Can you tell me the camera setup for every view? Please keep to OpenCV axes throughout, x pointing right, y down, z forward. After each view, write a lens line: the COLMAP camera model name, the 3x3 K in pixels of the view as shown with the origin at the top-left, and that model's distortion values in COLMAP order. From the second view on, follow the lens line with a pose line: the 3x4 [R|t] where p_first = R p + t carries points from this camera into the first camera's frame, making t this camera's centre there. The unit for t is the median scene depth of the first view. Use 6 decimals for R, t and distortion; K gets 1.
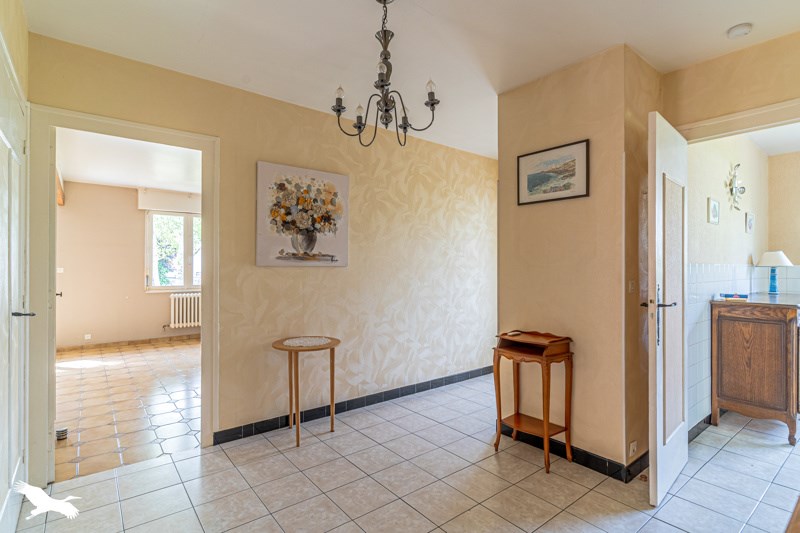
lens RADIAL K [[389.4, 0, 396.5], [0, 389.4, 265.1], [0, 0, 1]] dist [0.001419, 0.000059]
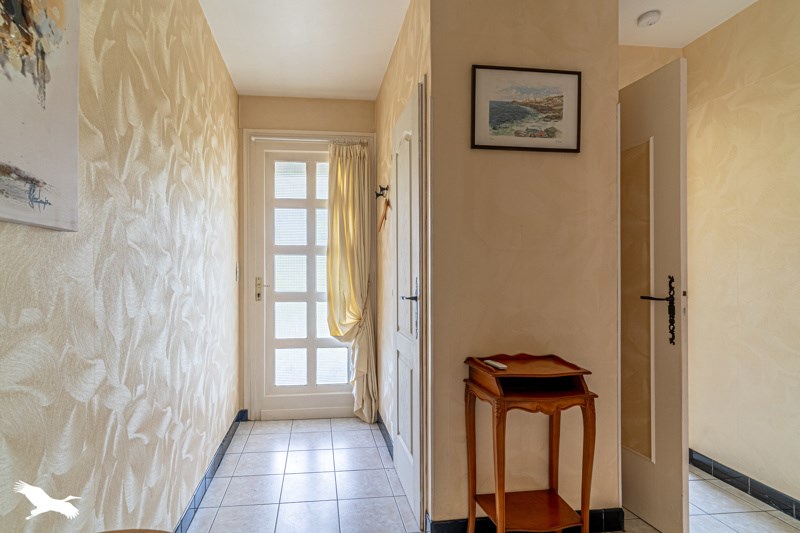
lens RADIAL K [[419.4, 0, 400.0], [0, 419.4, 266.5], [0, 0, 1]] dist [0.013330, -0.000039]
pose [[0.536995, 0.006165, 0.843563, -0.312720], [-0.002035, 0.999980, -0.006013, 0.035749], [-0.843583, 0.001512, 0.536997, 0.804920]]
